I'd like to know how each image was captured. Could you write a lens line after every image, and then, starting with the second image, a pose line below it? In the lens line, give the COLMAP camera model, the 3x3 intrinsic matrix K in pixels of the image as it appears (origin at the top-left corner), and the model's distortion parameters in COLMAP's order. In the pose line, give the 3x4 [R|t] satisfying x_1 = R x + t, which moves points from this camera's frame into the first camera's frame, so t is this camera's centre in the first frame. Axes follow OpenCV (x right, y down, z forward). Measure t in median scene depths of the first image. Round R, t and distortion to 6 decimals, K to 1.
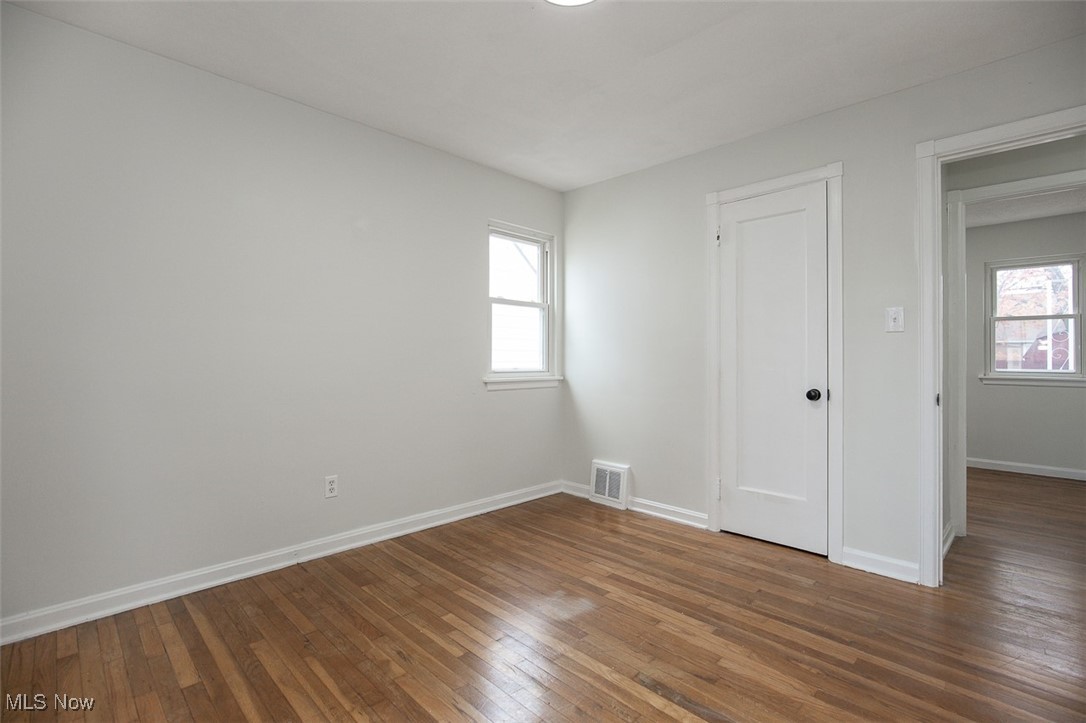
lens RADIAL K [[496.6, 0, 548.0], [0, 496.6, 356.5], [0, 0, 1]] dist [-0.002972, -0.000165]
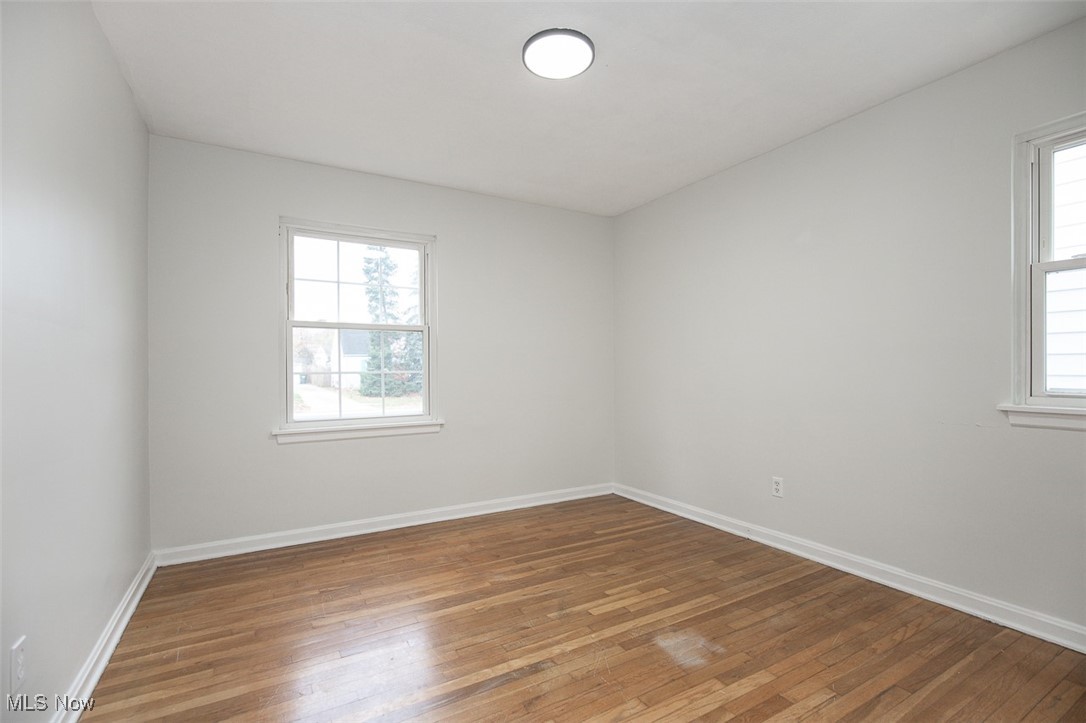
lens RADIAL K [[496.6, 0, 542.2], [0, 496.6, 366.4], [0, 0, 1]] dist [-0.002972, -0.000165]
pose [[-0.255548, -0.011581, -0.966727, 0.844021], [0.002090, 0.999919, -0.012531, 0.007769], [0.966794, -0.005223, -0.255503, 0.855438]]
